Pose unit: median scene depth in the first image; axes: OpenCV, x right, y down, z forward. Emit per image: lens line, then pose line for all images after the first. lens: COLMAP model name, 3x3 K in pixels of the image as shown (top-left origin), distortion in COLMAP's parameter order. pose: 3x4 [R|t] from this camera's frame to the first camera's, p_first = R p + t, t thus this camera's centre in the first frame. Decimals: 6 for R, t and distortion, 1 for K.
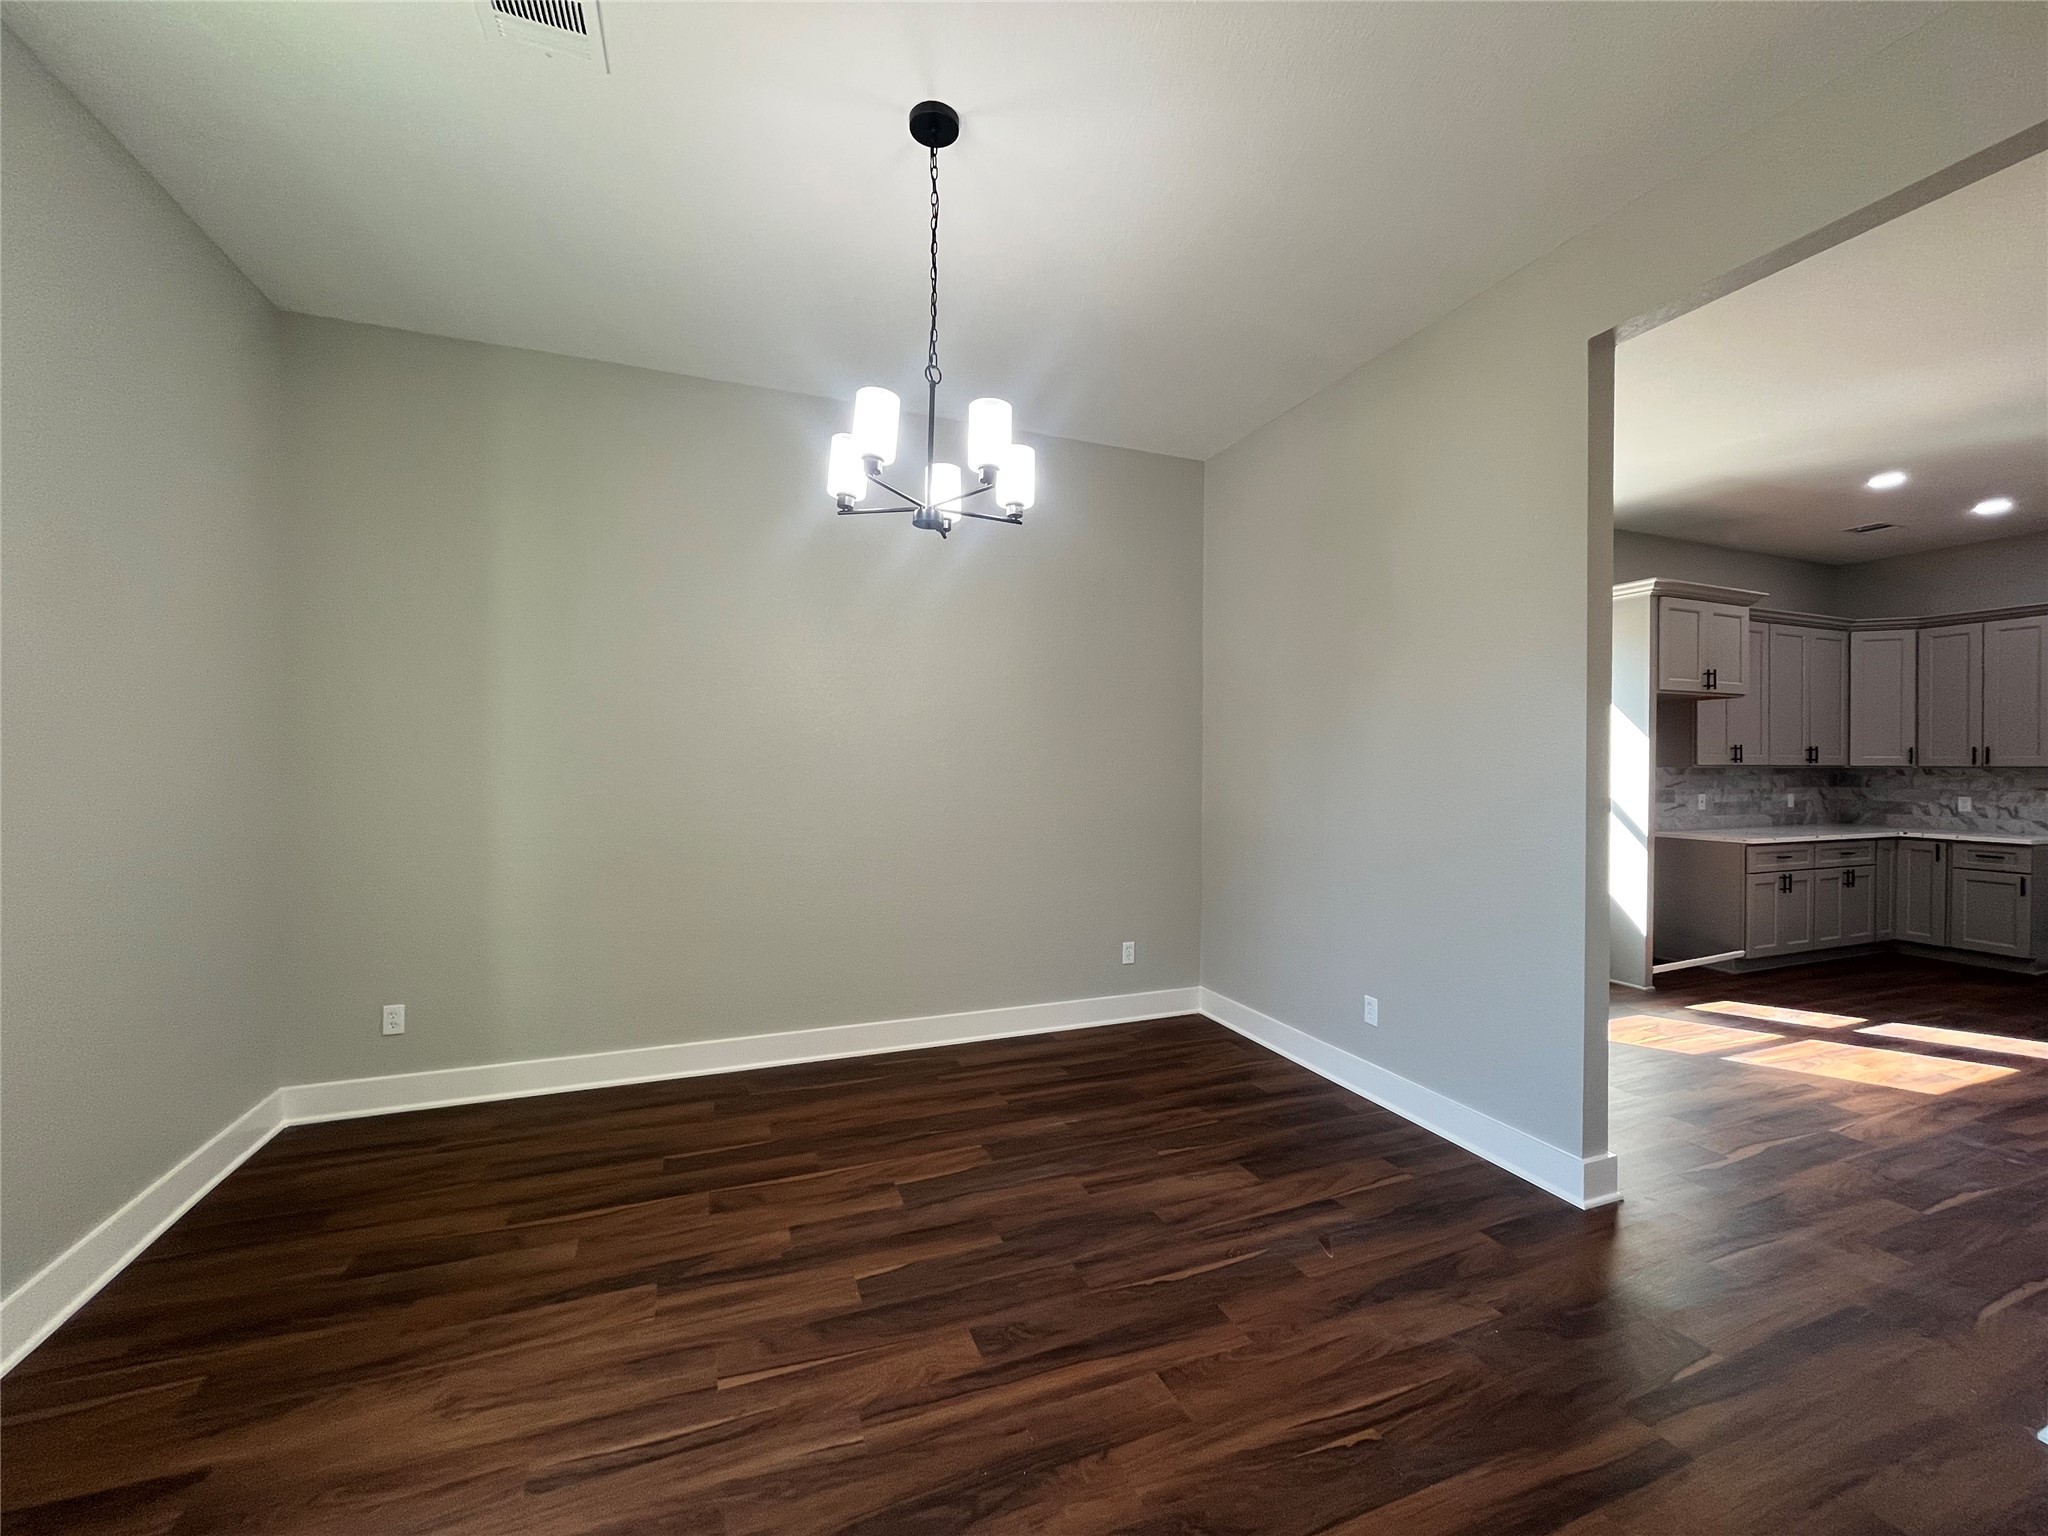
lens RADIAL K [[827.6, 0, 1030.5], [0, 827.6, 767.9], [0, 0, 1]] dist [-0.001195, 0.000380]
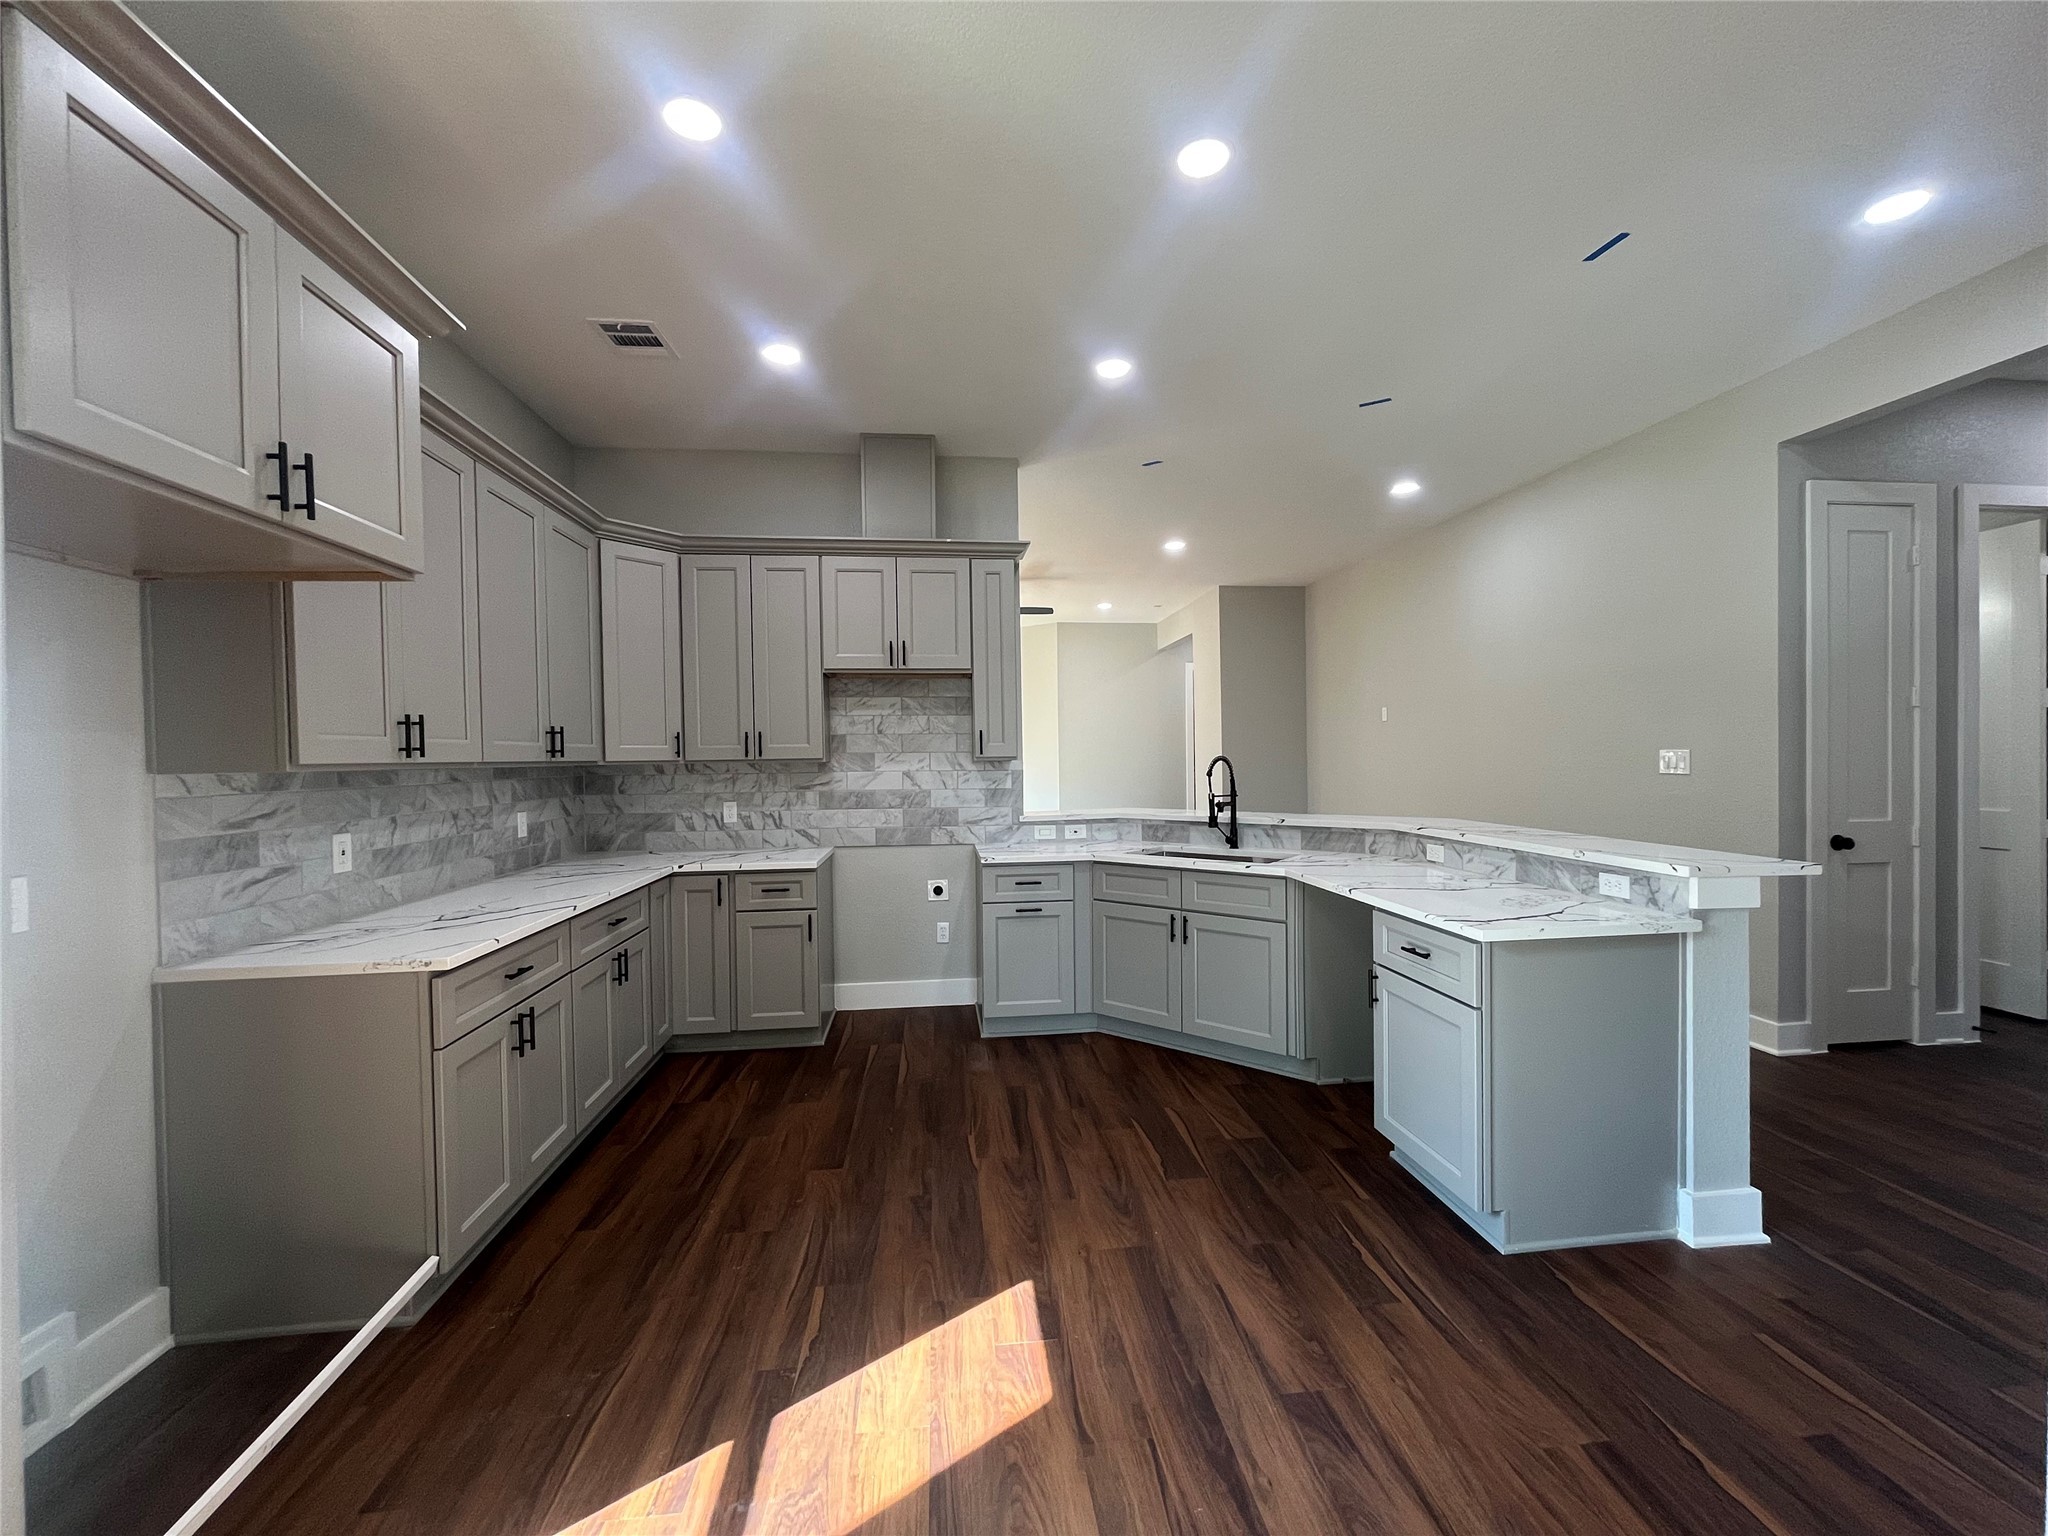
lens RADIAL K [[827.6, 0, 1030.5], [0, 827.6, 767.9], [0, 0, 1]] dist [-0.001195, 0.000380]
pose [[0.263996, -0.021873, 0.964276, 0.524186], [0.021894, 0.999621, 0.016680, -0.001226], [-0.964275, 0.016709, 0.264375, 0.578273]]
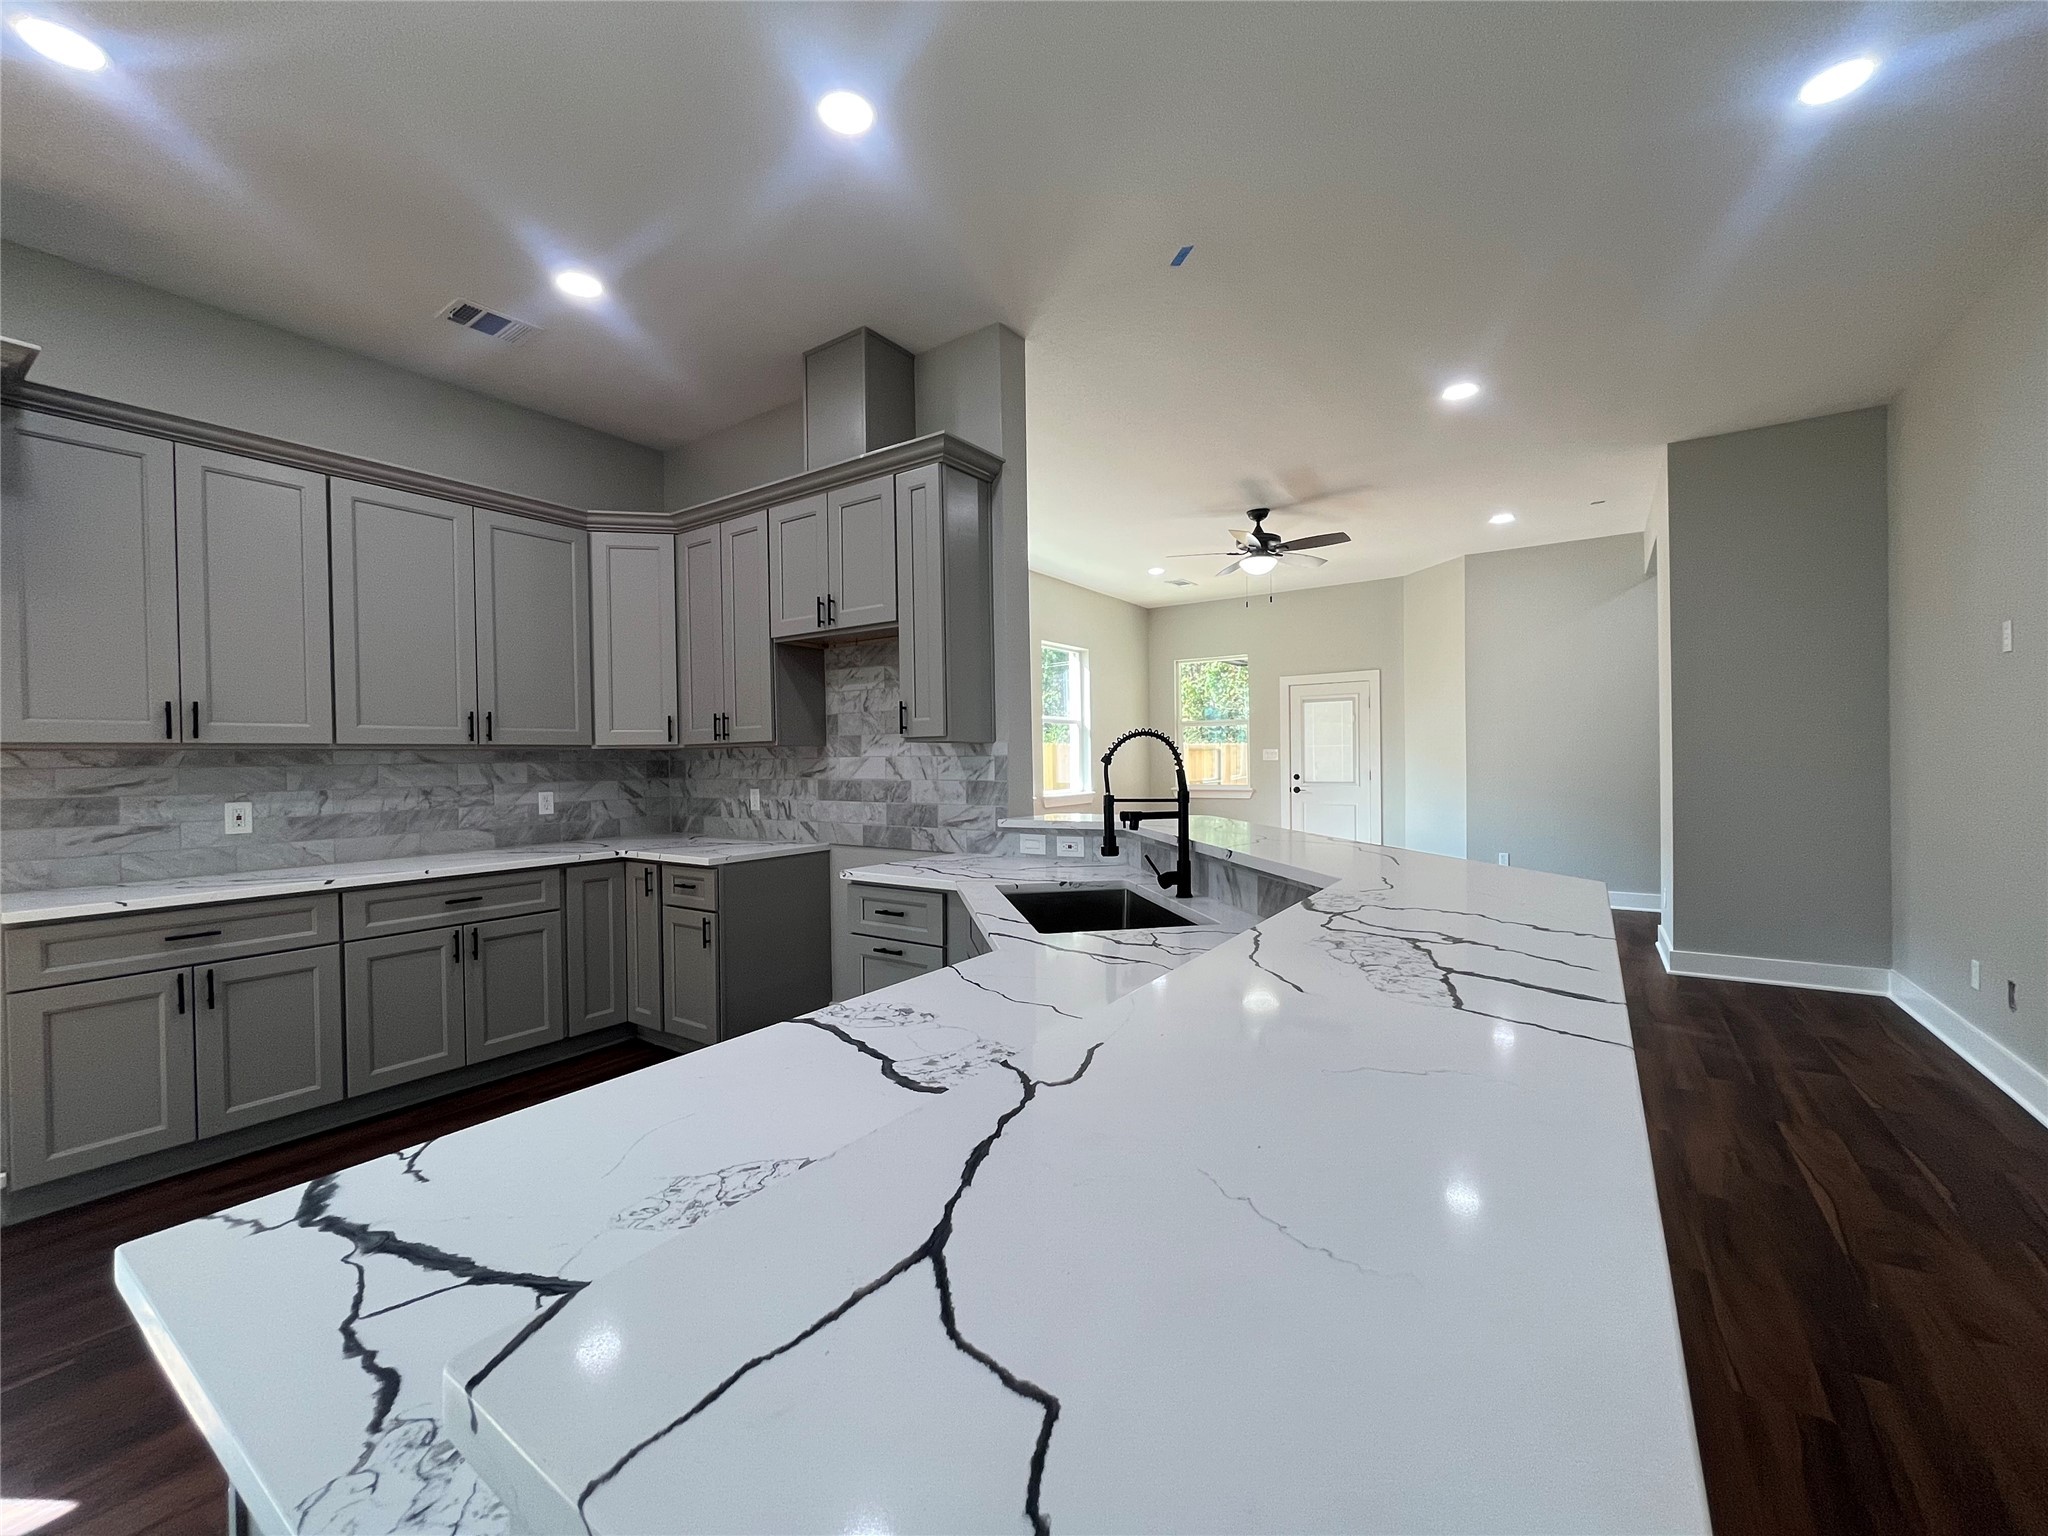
lens RADIAL K [[827.6, 0, 1030.5], [0, 827.6, 767.9], [0, 0, 1]] dist [-0.001195, 0.000380]
pose [[0.831485, -0.023344, 0.555057, 0.976465], [0.022917, 0.999708, 0.007715, 0.018110], [-0.555074, 0.006305, 0.831777, 0.315669]]
